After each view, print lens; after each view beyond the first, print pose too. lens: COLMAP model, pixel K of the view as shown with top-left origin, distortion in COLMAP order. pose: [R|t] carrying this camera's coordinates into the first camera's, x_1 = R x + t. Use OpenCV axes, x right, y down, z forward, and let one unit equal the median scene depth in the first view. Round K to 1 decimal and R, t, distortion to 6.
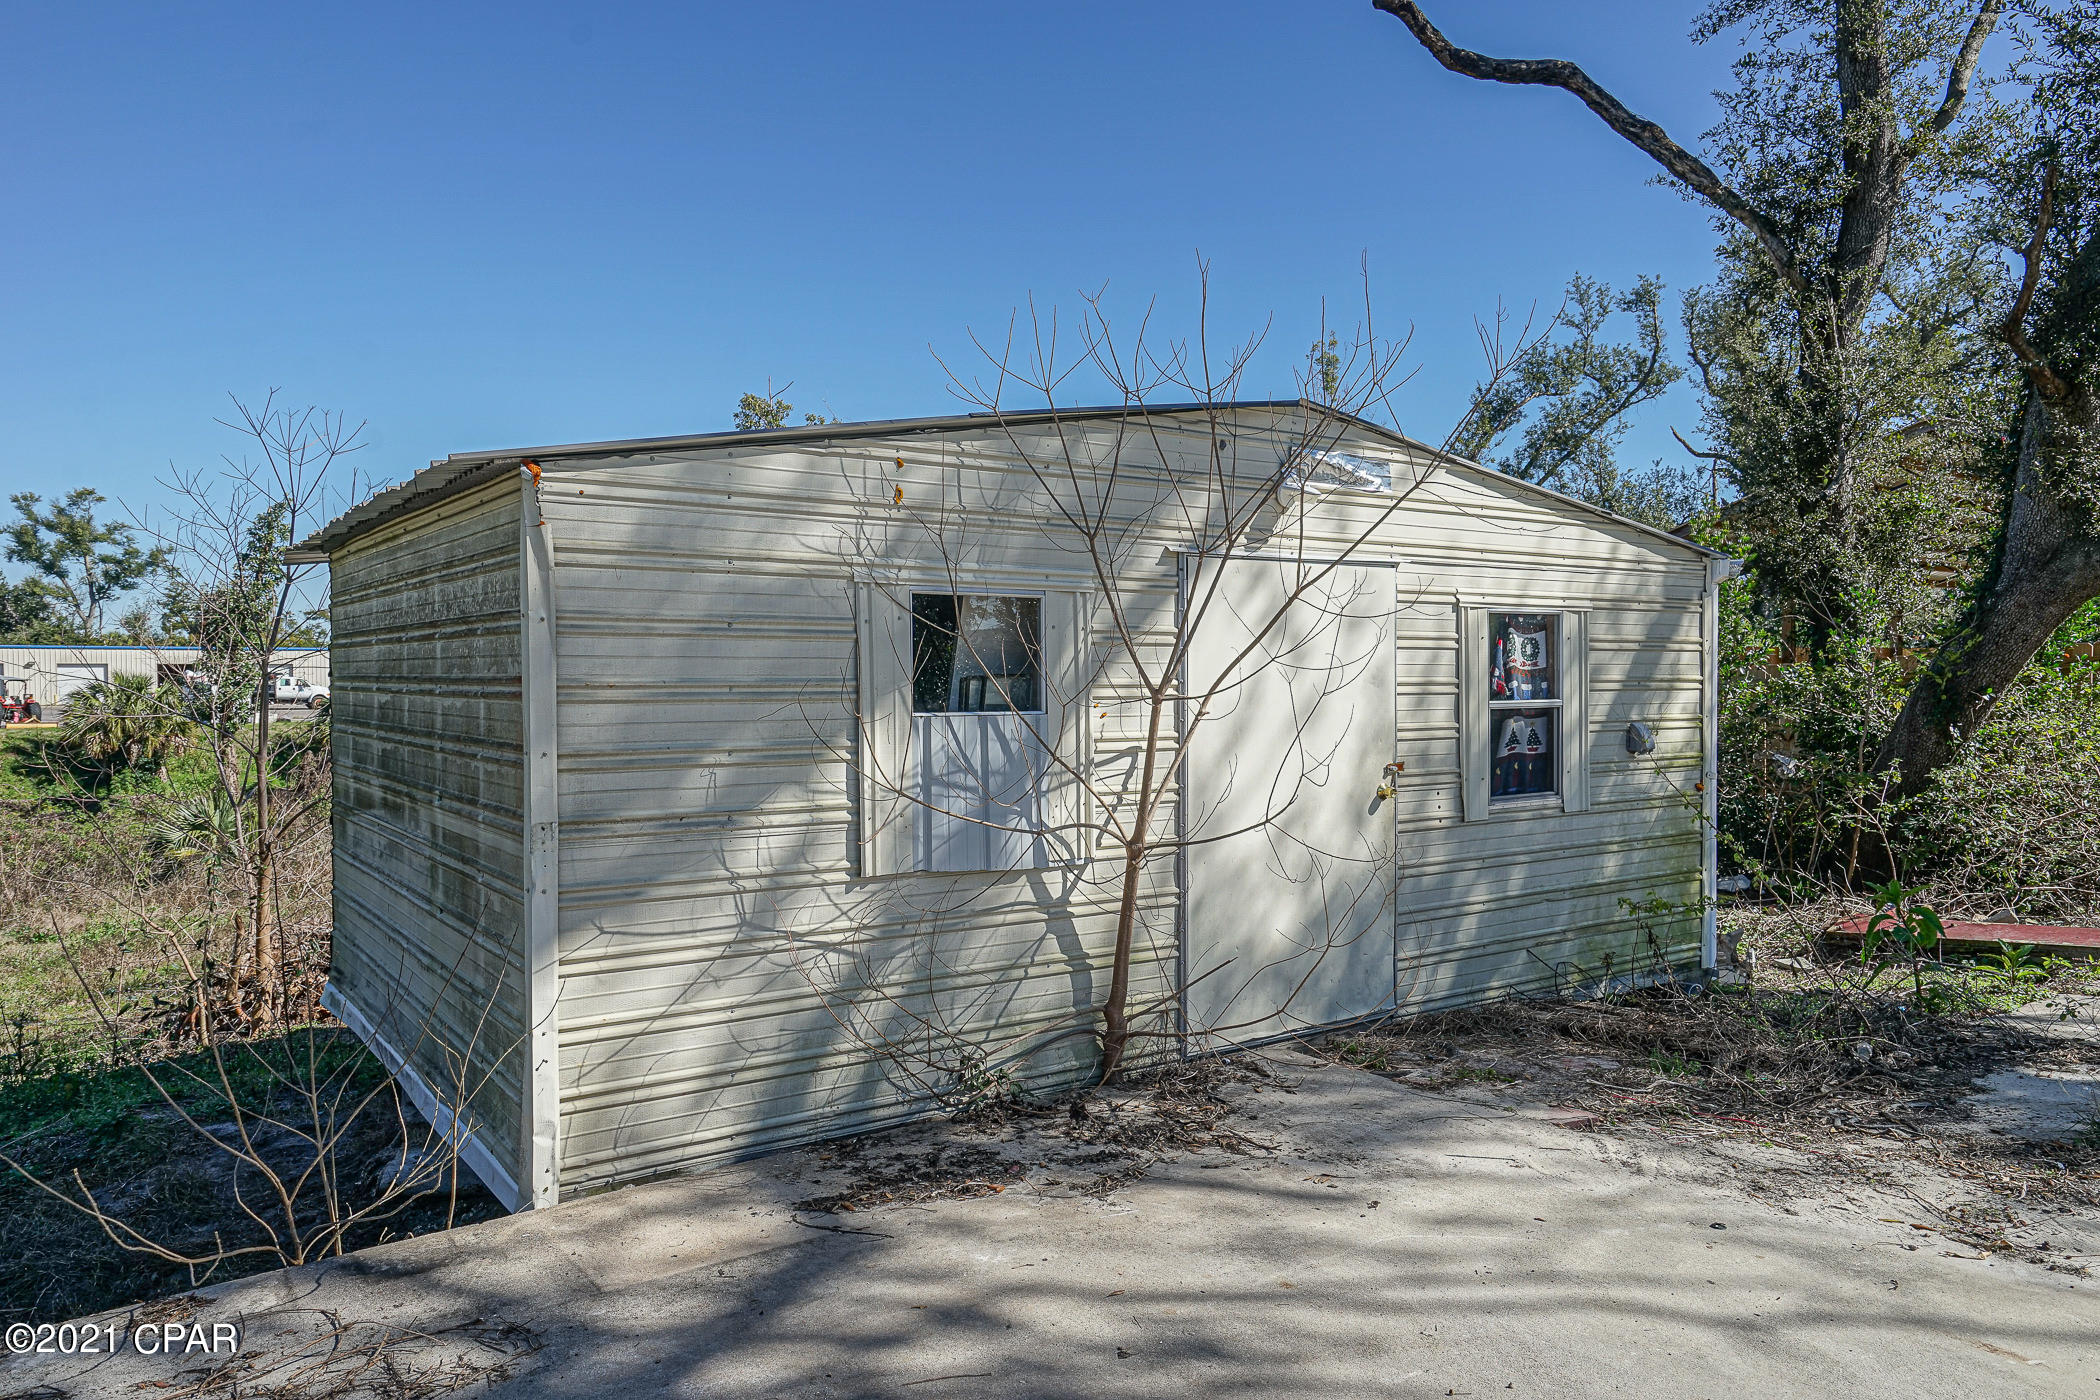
lens RADIAL K [[1440.3, 0, 1051.7], [0, 1440.3, 695.1], [0, 0, 1]] dist [-0.000586, -0.000386]
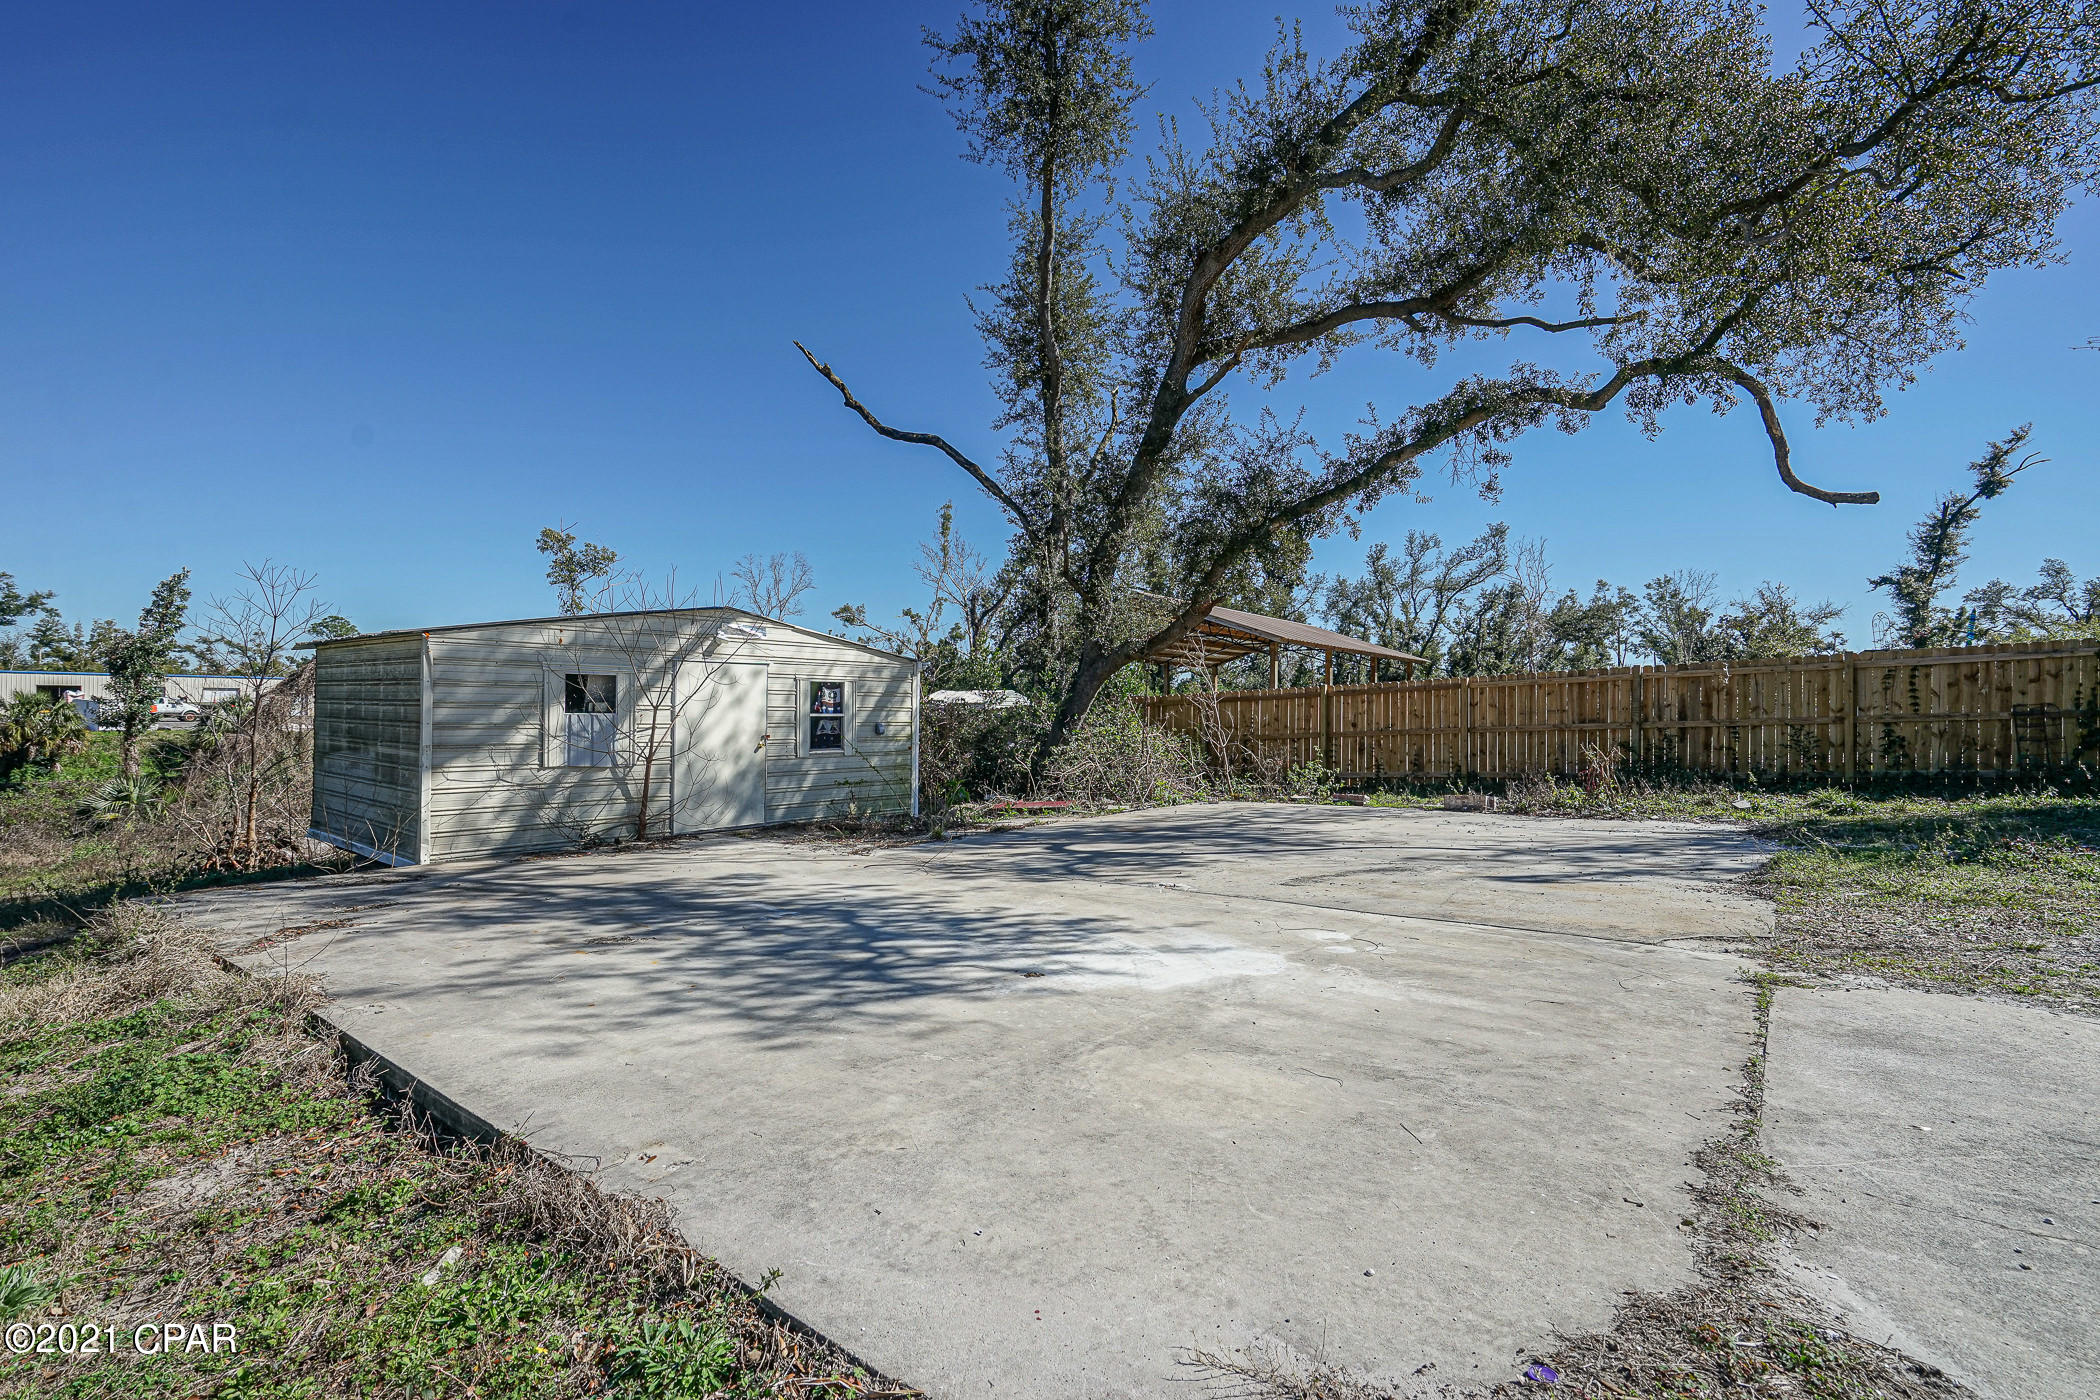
lens RADIAL K [[947.6, 0, 1045.7], [0, 947.6, 703.9], [0, 0, 1]] dist [0.002720, 0.005008]
pose [[0.964337, 0.015501, 0.264224, 0.249805], [-0.010991, 0.999768, -0.018539, 0.013403], [-0.264450, 0.014973, 0.964283, -0.846854]]
